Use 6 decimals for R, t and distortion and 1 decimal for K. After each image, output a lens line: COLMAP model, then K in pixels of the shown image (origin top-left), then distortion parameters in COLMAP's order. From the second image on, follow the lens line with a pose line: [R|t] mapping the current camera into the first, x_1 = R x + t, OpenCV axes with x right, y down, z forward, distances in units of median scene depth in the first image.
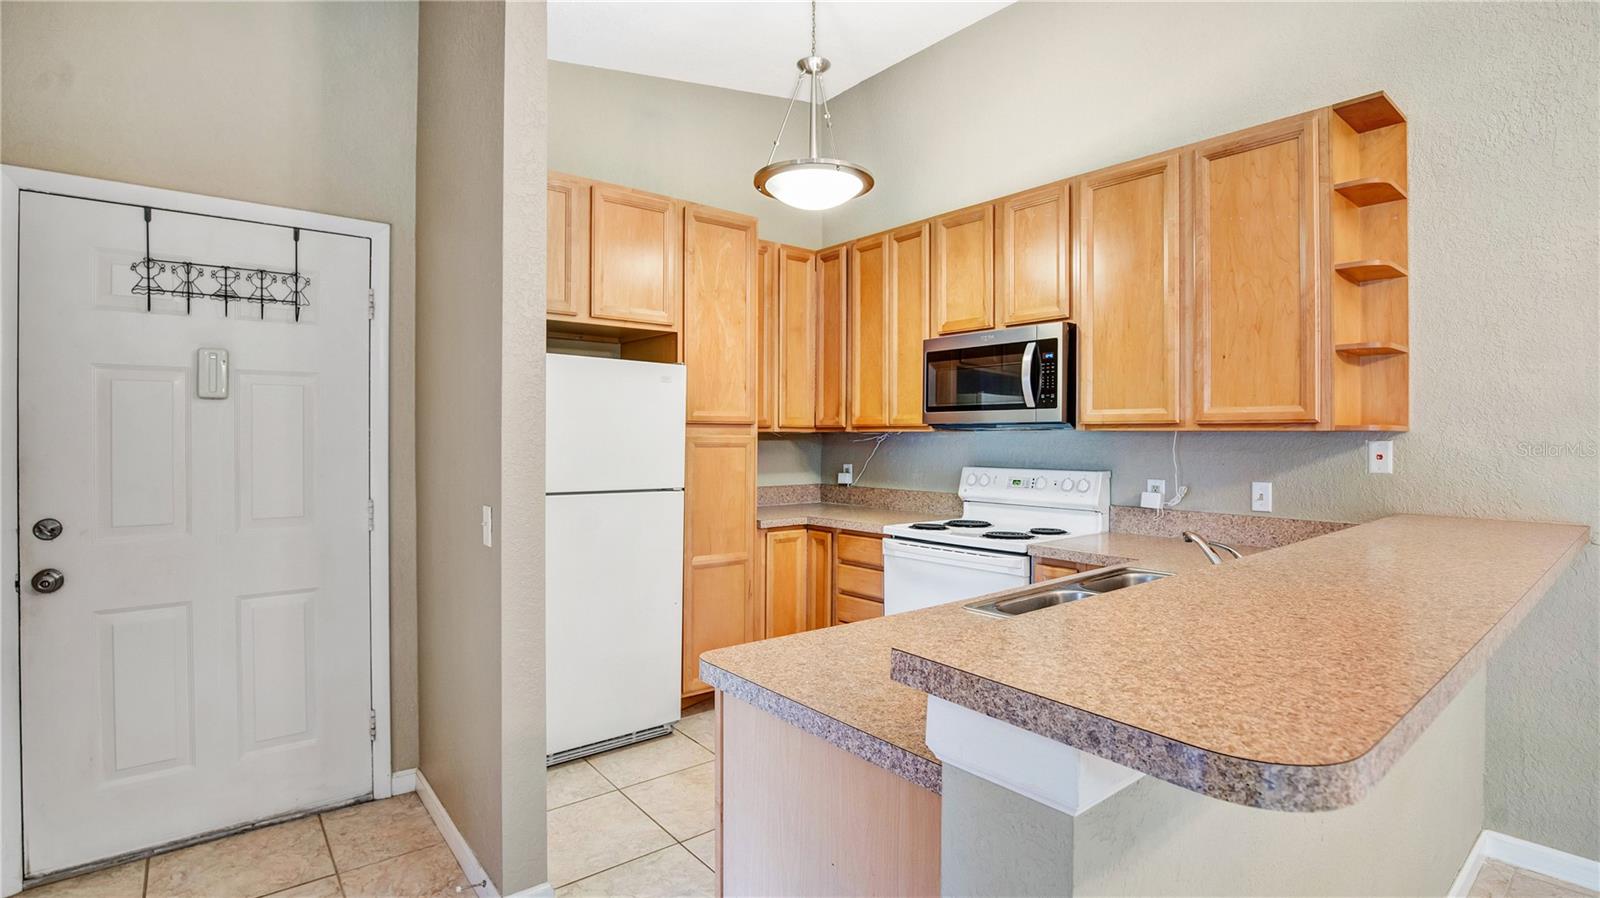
lens RADIAL K [[747.2, 0, 800.0], [0, 747.2, 449.0], [0, 0, 1]] dist [-0.025037, -0.000115]
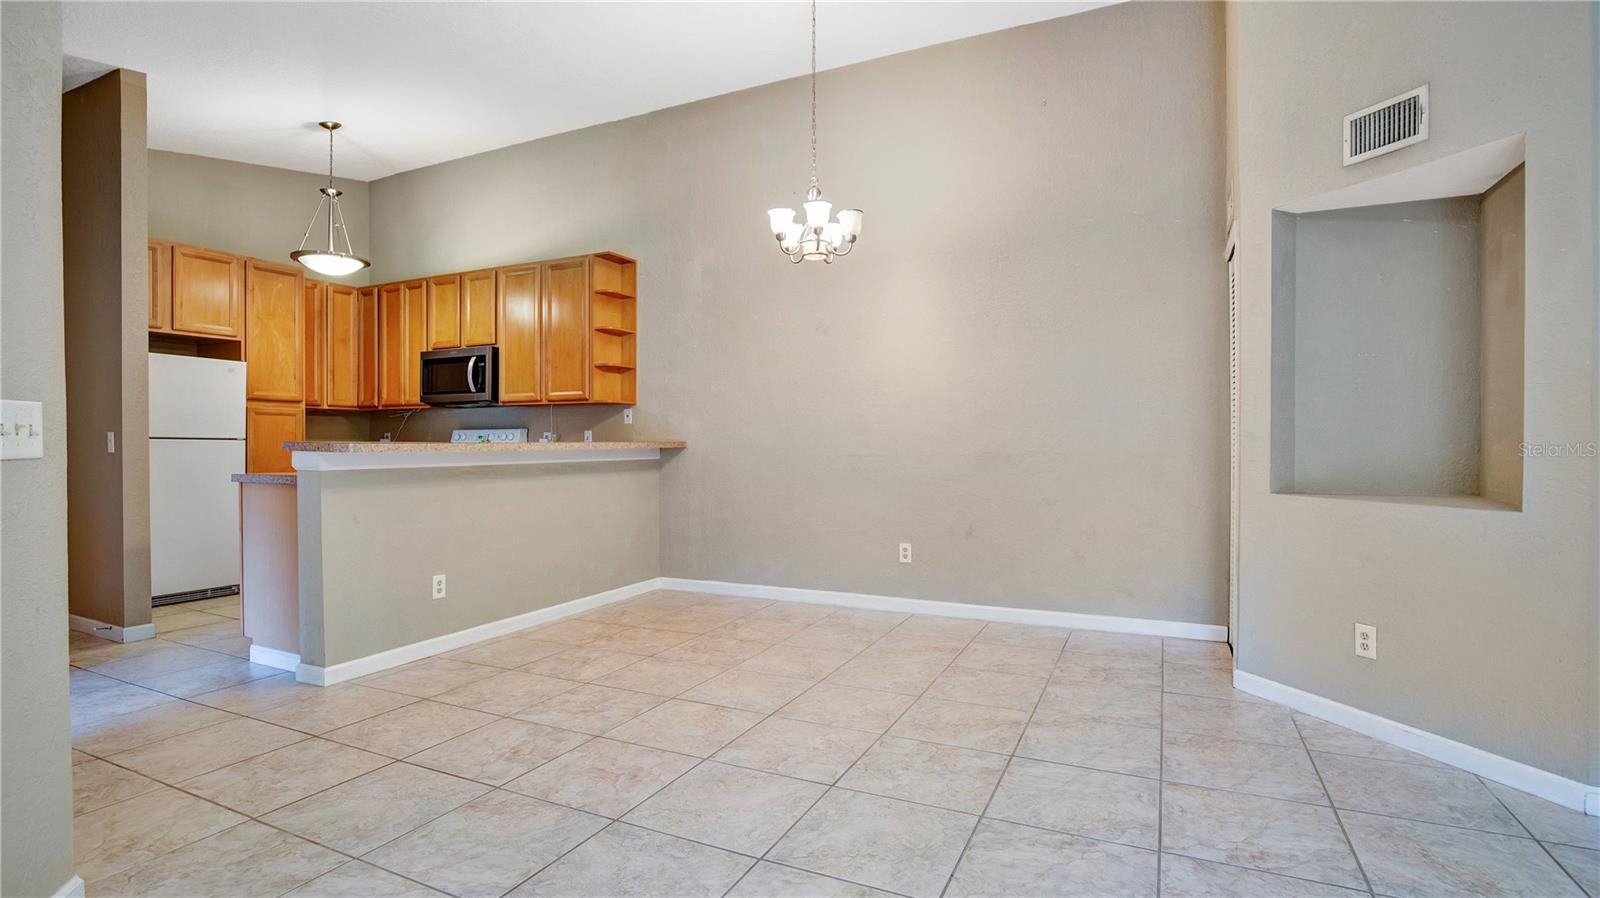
lens RADIAL K [[747.2, 0, 800.0], [0, 747.2, 449.0], [0, 0, 1]] dist [-0.025037, -0.000115]
pose [[0.904317, -0.011434, 0.426707, 0.232820], [0.013223, 0.999912, -0.001229, 0.086434], [-0.426656, 0.006754, 0.904389, -0.884211]]
